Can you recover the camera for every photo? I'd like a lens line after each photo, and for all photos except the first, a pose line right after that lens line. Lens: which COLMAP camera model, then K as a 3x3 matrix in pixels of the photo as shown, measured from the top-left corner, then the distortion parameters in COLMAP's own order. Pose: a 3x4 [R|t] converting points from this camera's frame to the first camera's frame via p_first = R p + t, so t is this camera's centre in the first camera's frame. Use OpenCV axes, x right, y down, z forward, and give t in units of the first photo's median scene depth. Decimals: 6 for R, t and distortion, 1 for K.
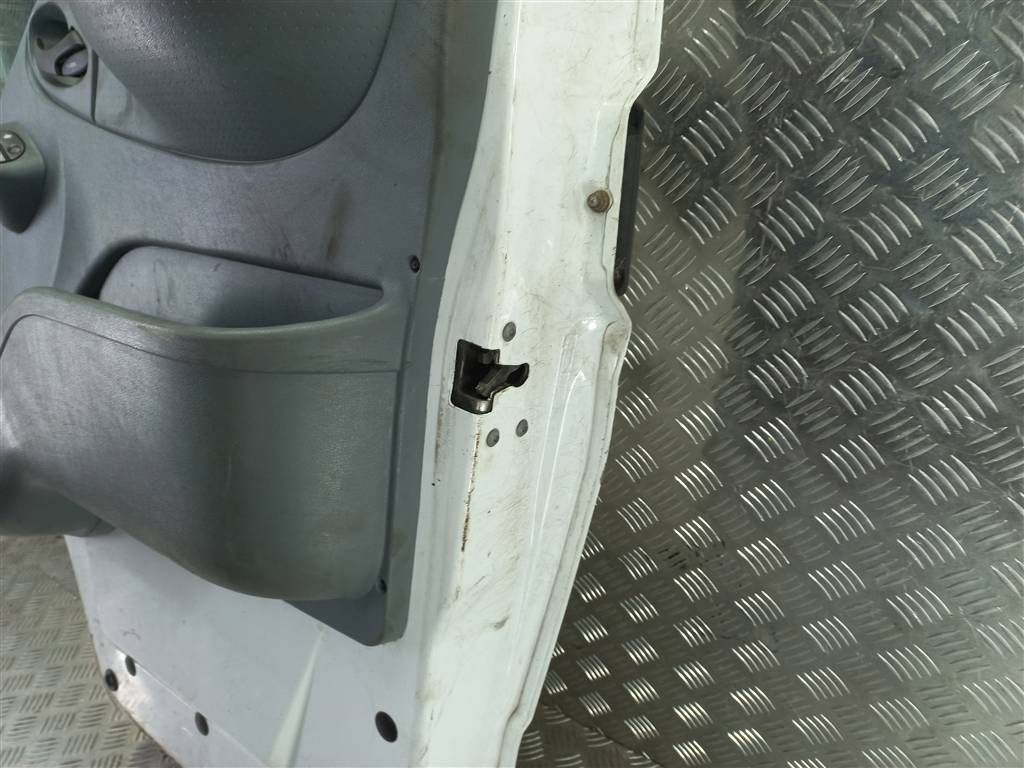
lens RADIAL K [[731.0, 0, 502.2], [0, 731.0, 382.8], [0, 0, 1]] dist [0.040366, -0.010819]
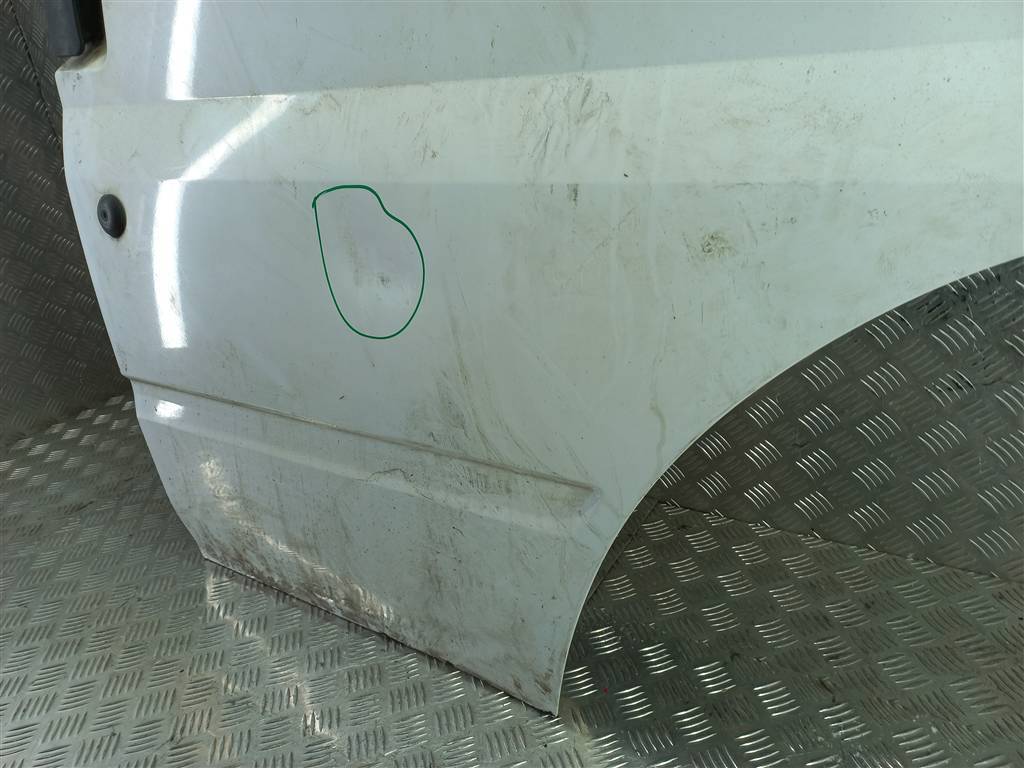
lens RADIAL K [[731.0, 0, 503.6], [0, 731.0, 383.4], [0, 0, 1]] dist [0.040366, -0.010819]
pose [[0.995888, -0.059587, 0.068235, -0.530651], [0.061312, 0.997843, -0.023472, 0.390038], [-0.066689, 0.027559, 0.997393, 0.006516]]
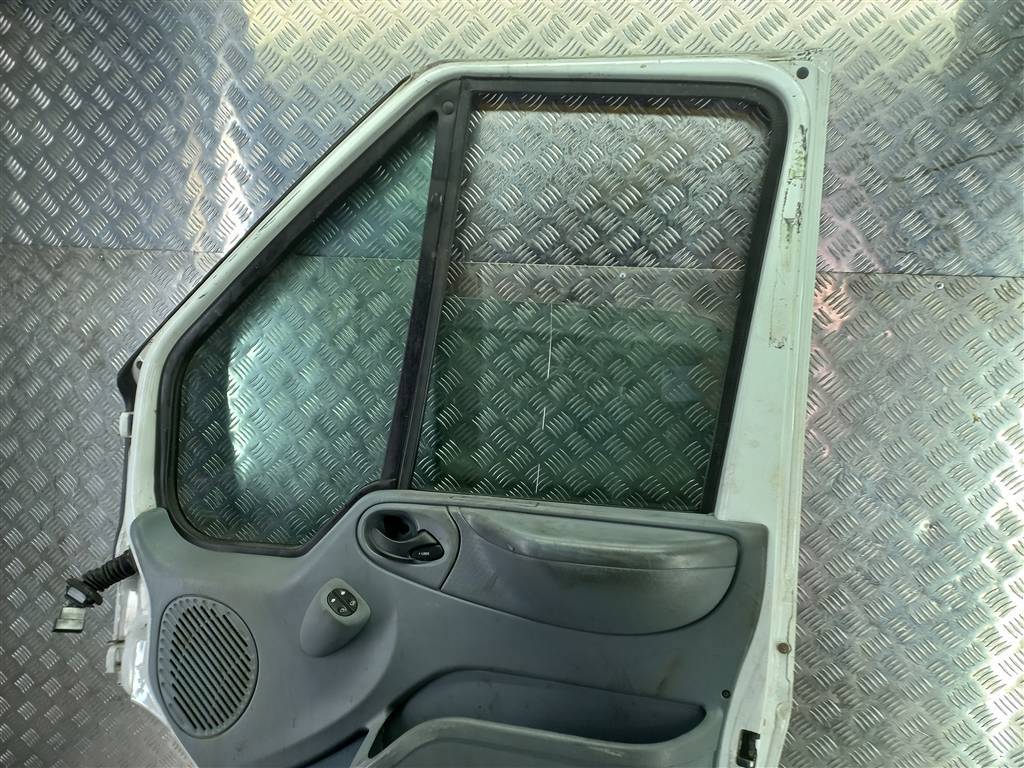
lens RADIAL K [[731.0, 0, 515.7], [0, 731.0, 382.4], [0, 0, 1]] dist [0.040366, -0.010819]
pose [[0.904394, 0.039028, 0.424911, -1.205014], [0.084184, 0.959916, -0.267347, -0.383416], [-0.418313, 0.277558, 0.864856, -0.591885]]
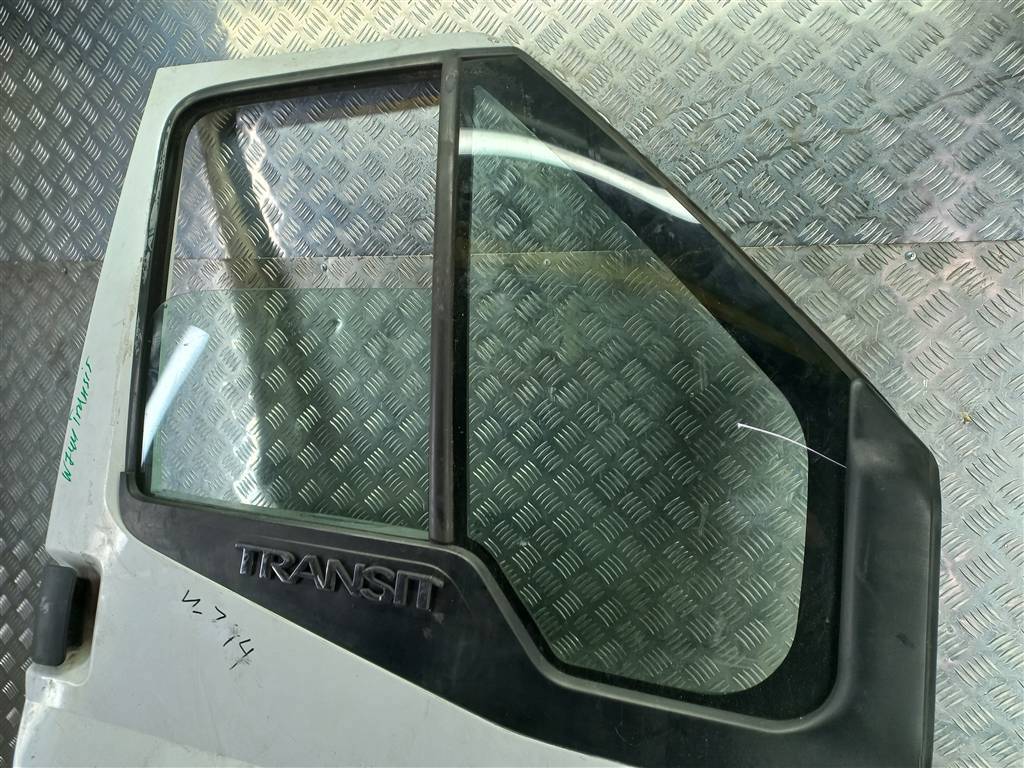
lens RADIAL K [[731.0, 0, 504.8], [0, 731.0, 376.9], [0, 0, 1]] dist [0.040366, -0.010819]
pose [[0.961833, 0.040339, 0.270648, -0.712084], [0.048798, 0.947934, -0.314706, -0.353210], [-0.269251, 0.315902, 0.909786, -0.578374]]
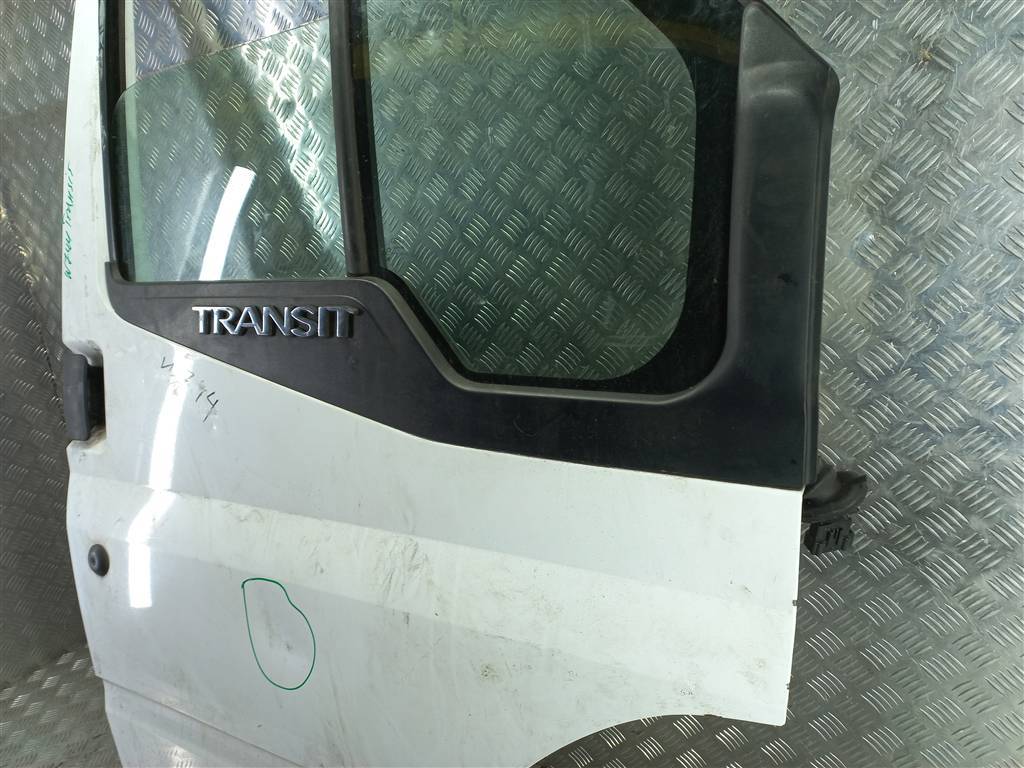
lens RADIAL K [[731.0, 0, 499.1], [0, 731.0, 379.8], [0, 0, 1]] dist [0.040366, -0.010819]
pose [[0.994746, -0.061616, 0.081759, -0.287932], [0.076819, 0.977138, -0.198245, -0.000356], [-0.067675, 0.203484, 0.976737, -0.512189]]
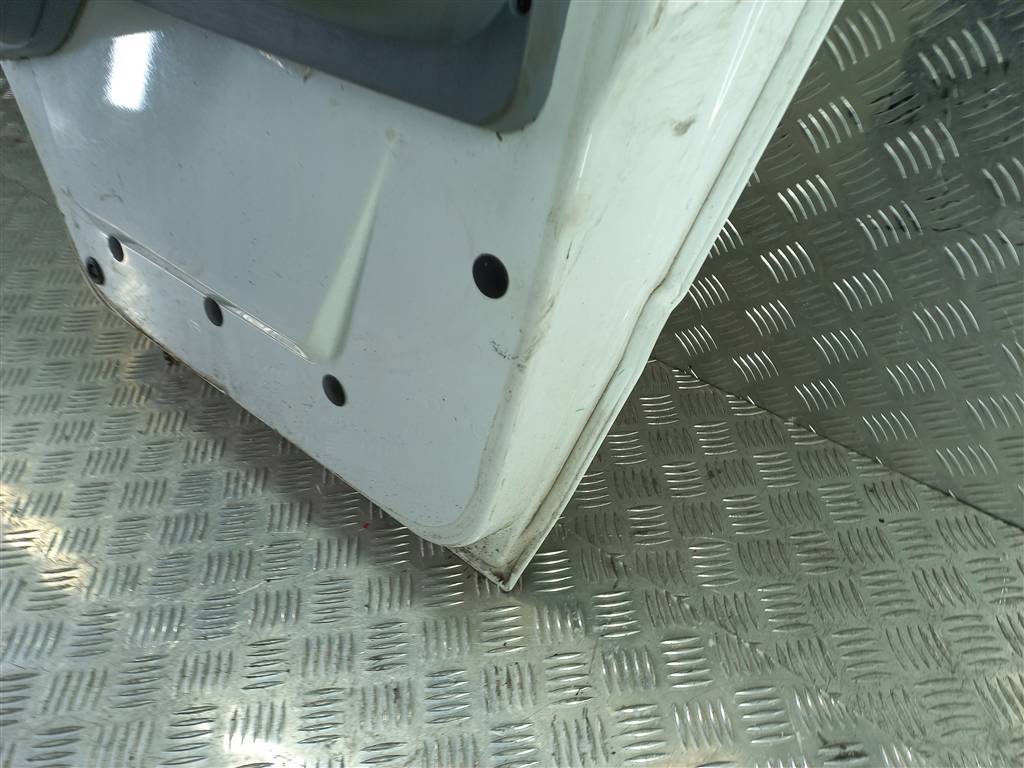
lens RADIAL K [[731.0, 0, 497.9], [0, 731.0, 371.5], [0, 0, 1]] dist [0.040366, -0.010819]
pose [[0.997274, 0.071069, 0.019861, -0.154930], [-0.073661, 0.942792, 0.325143, 0.325308], [0.004382, -0.325720, 0.945456, 0.325459]]
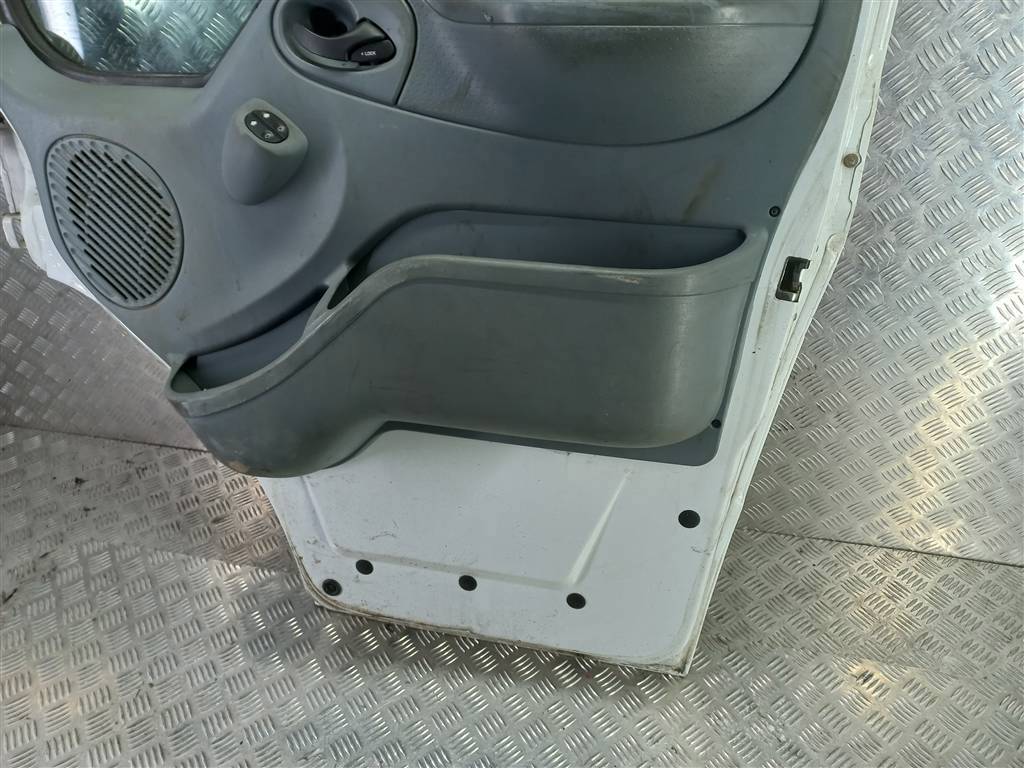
lens RADIAL K [[731.0, 0, 507.0], [0, 731.0, 384.6], [0, 0, 1]] dist [0.040366, -0.010819]
pose [[0.901097, -0.184447, 0.392433, -1.031208], [0.124544, 0.976978, 0.173214, -0.112973], [-0.415347, -0.107208, 0.903324, -0.175742]]
